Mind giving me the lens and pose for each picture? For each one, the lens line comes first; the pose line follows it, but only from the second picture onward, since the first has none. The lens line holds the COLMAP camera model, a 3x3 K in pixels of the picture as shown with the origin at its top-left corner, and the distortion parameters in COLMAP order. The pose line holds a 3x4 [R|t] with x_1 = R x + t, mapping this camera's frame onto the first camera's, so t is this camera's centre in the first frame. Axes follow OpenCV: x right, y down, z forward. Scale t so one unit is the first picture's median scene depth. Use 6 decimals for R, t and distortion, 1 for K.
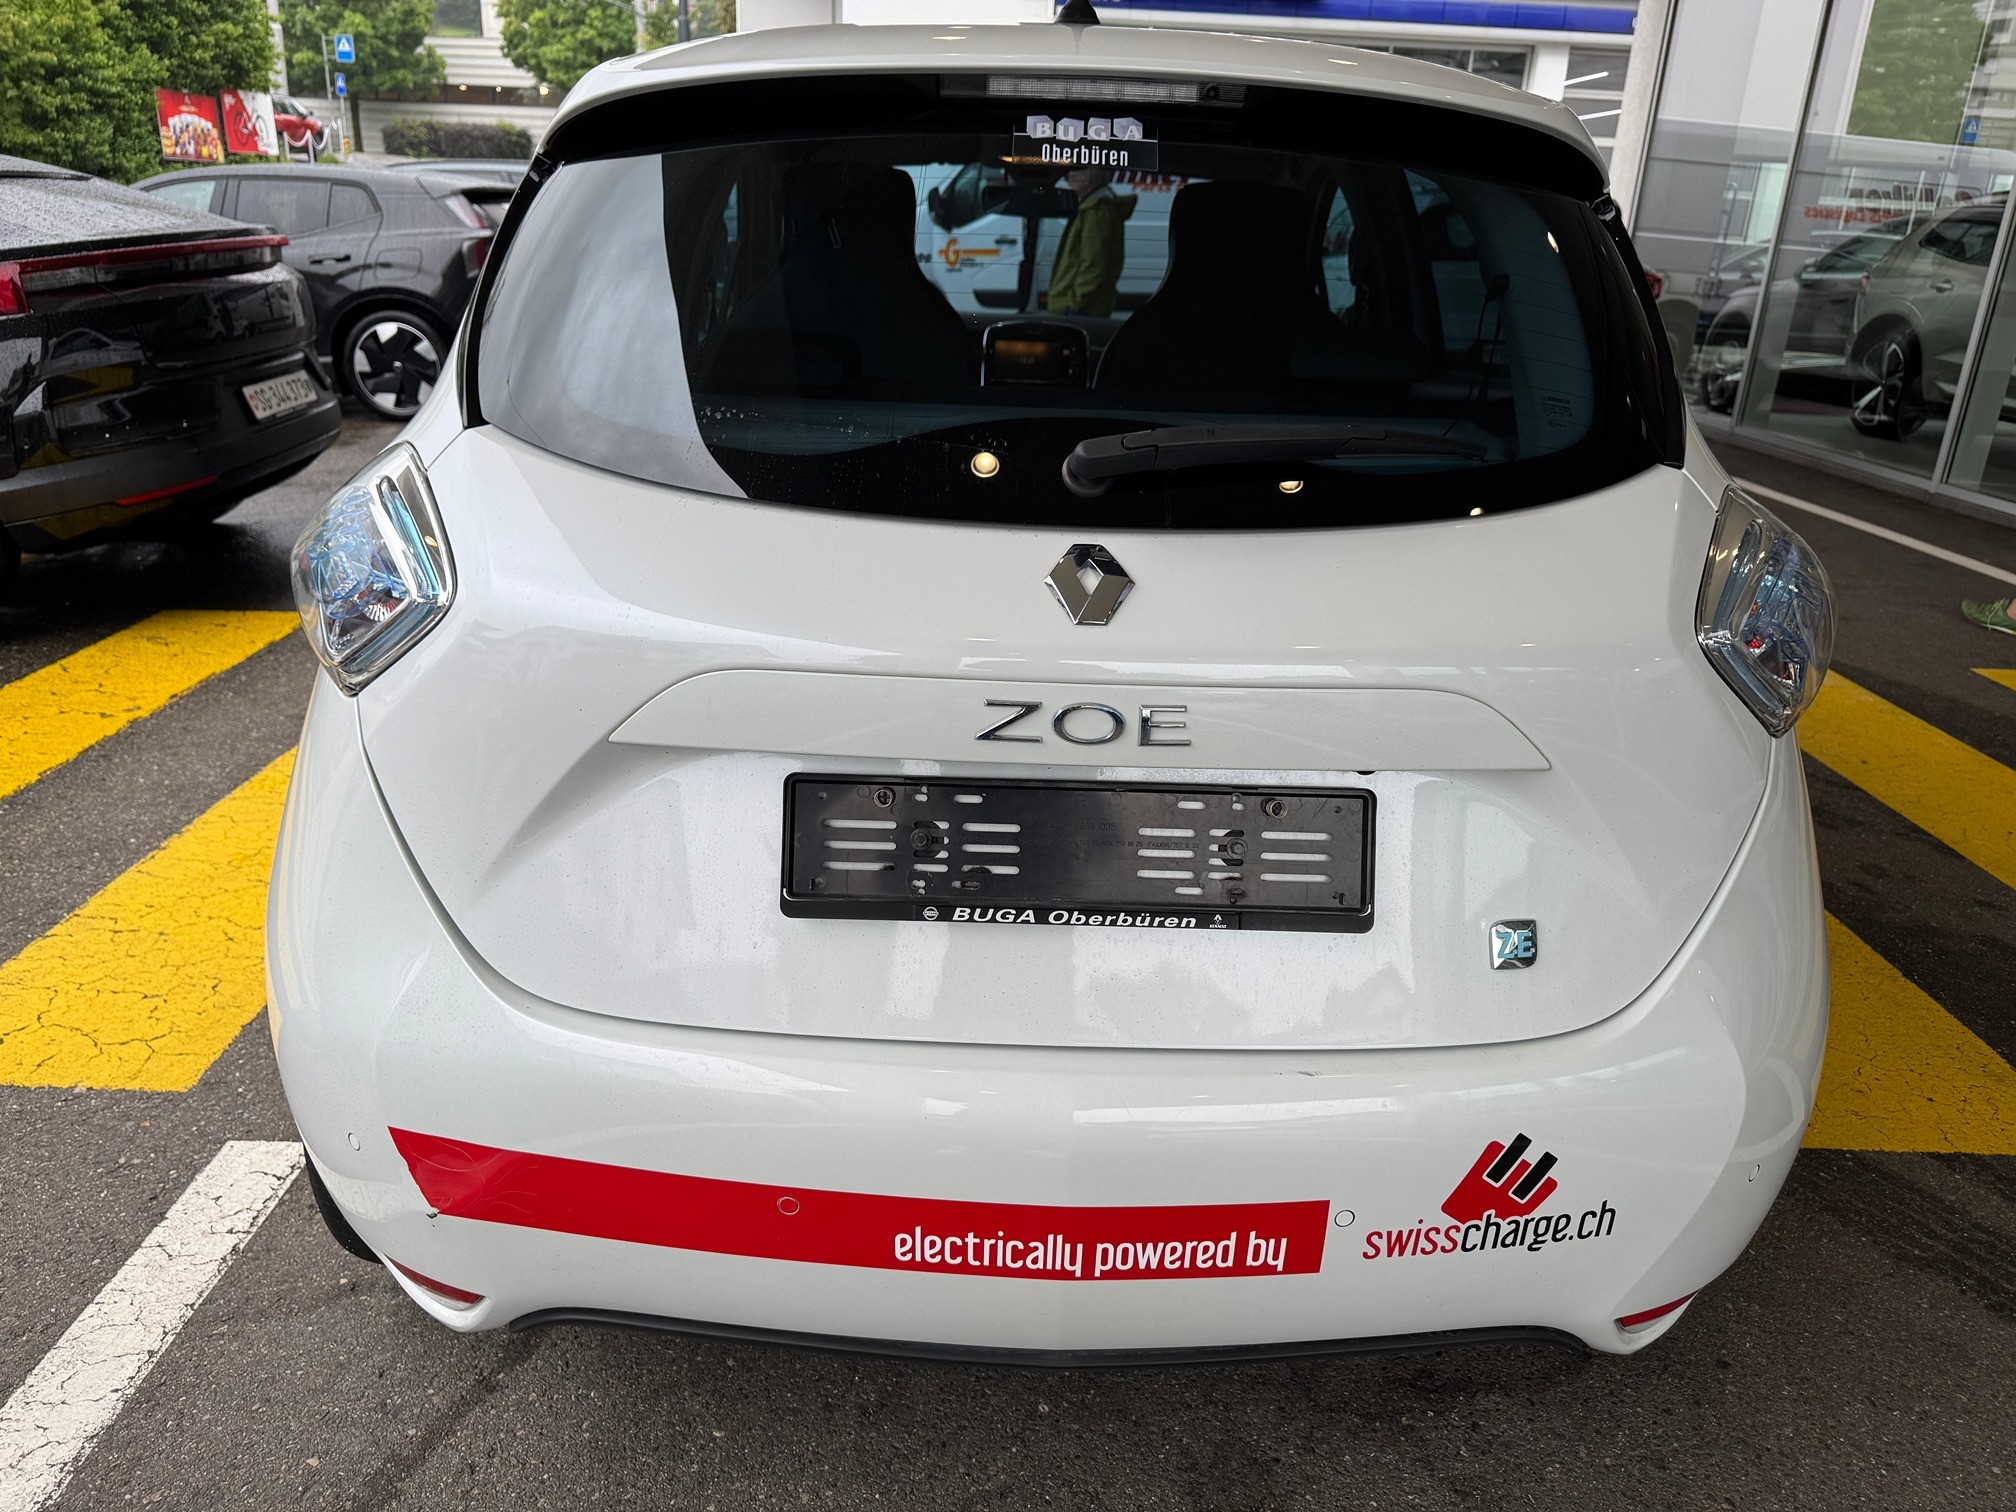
lens RADIAL K [[1399.1, 0, 1008.0], [0, 1399.1, 756.0], [0, 0, 1]] dist [0.024304, 0.000432]
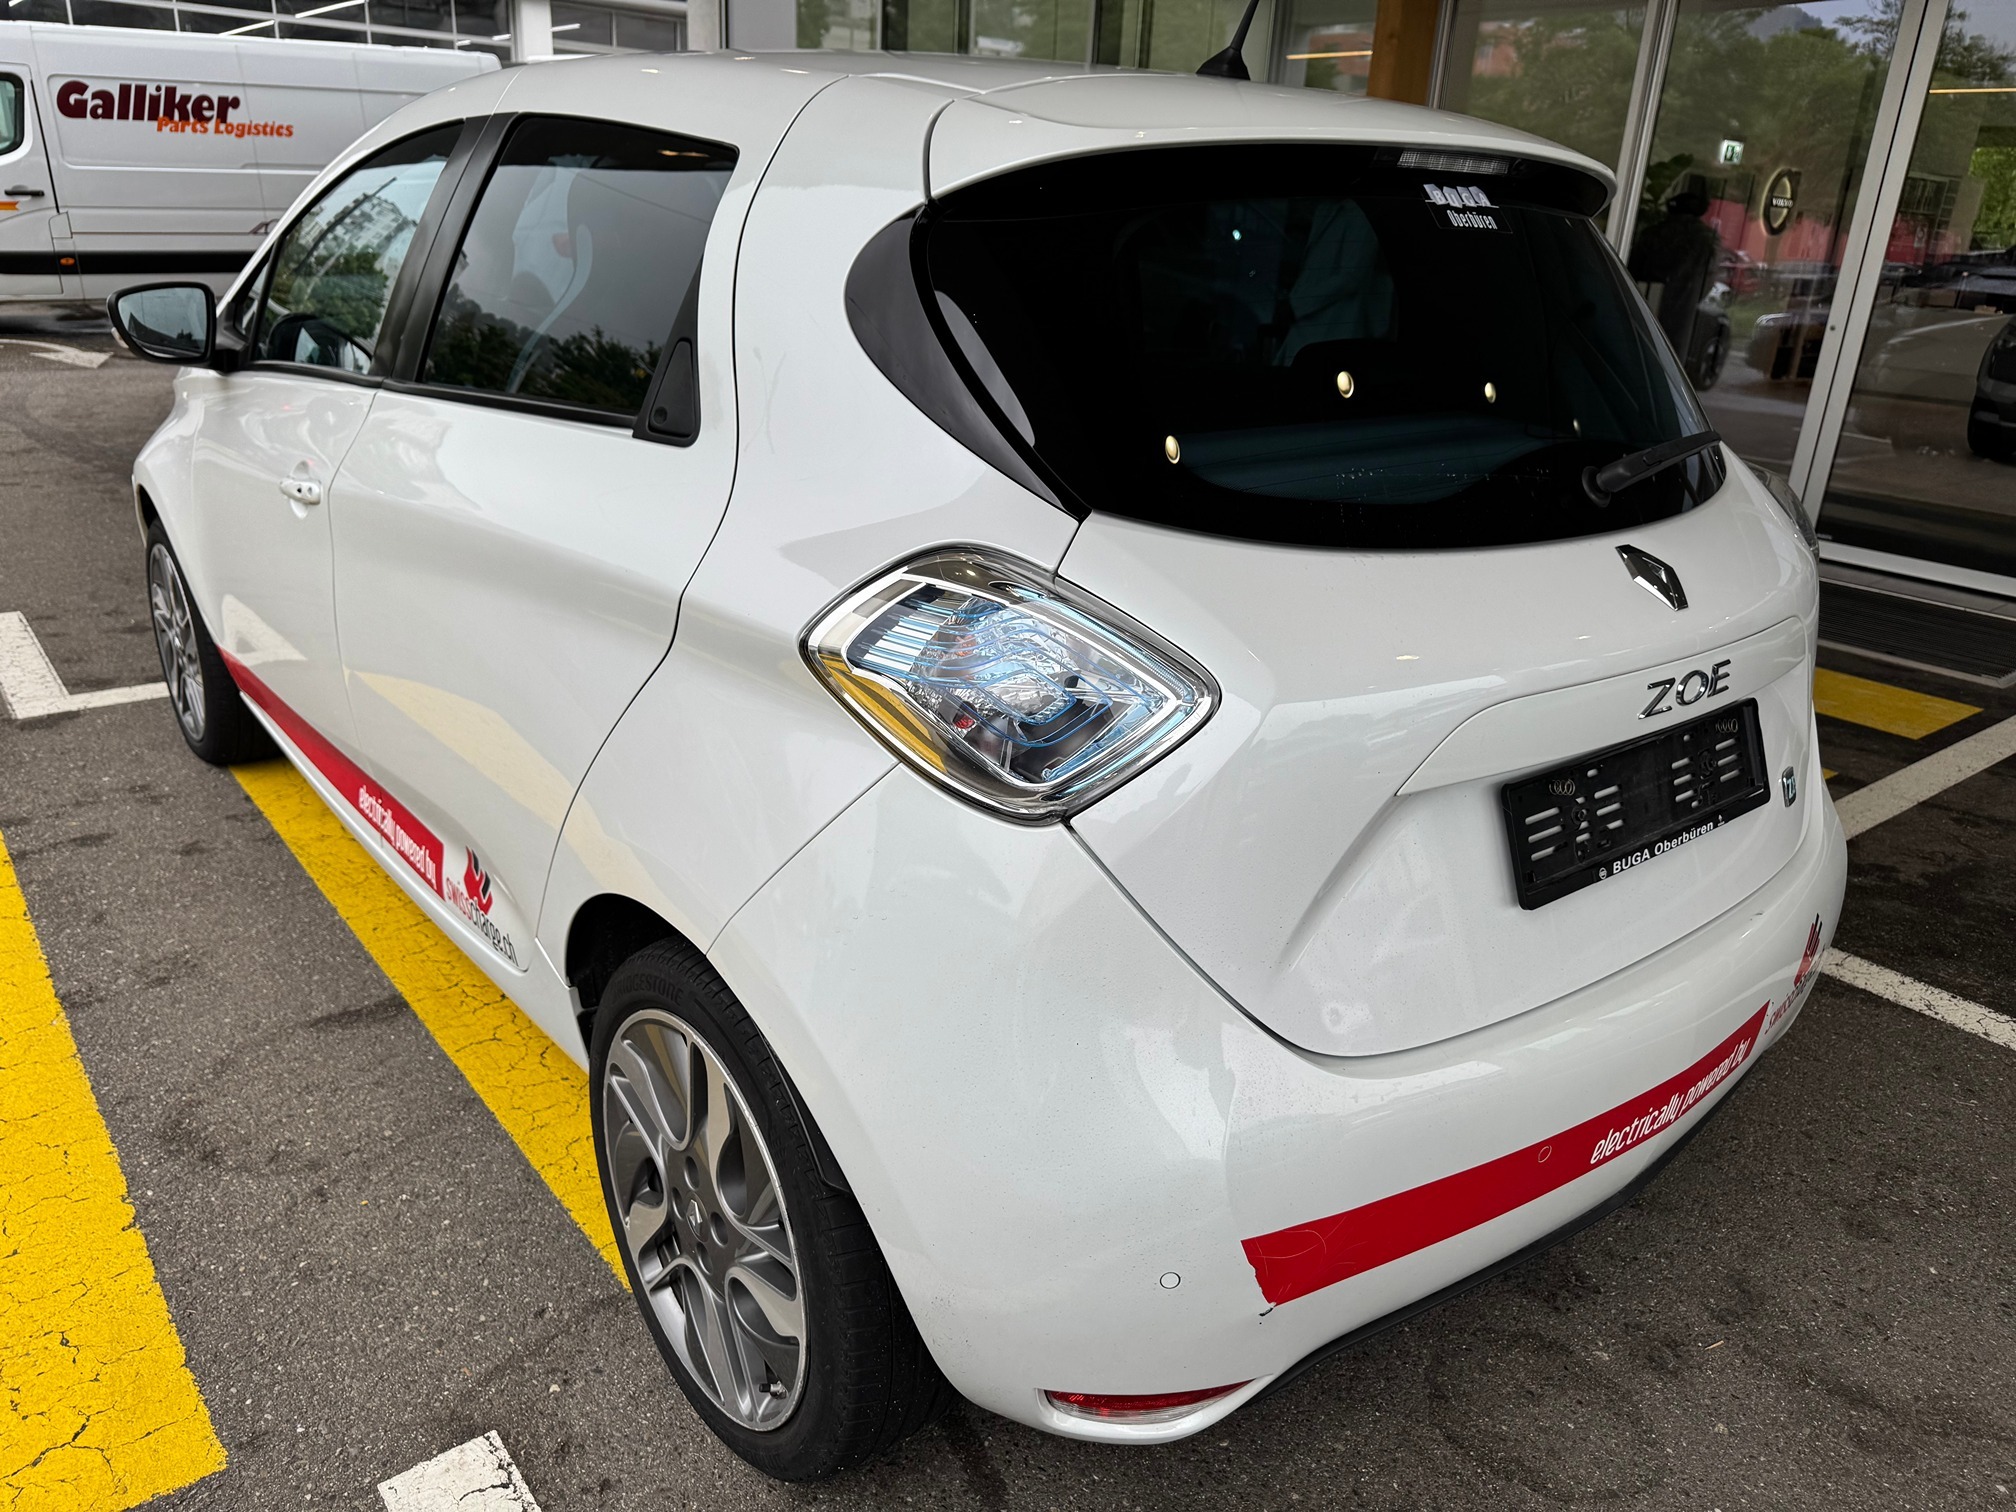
lens RADIAL K [[1427.5, 0, 1008.0], [0, 1427.5, 756.0], [0, 0, 1]] dist [-0.014004, -0.004665]
pose [[0.775831, -0.222337, 0.590468, -1.100161], [0.202273, 0.974105, 0.101021, -0.202120], [-0.597638, 0.041061, 0.800714, 0.318773]]
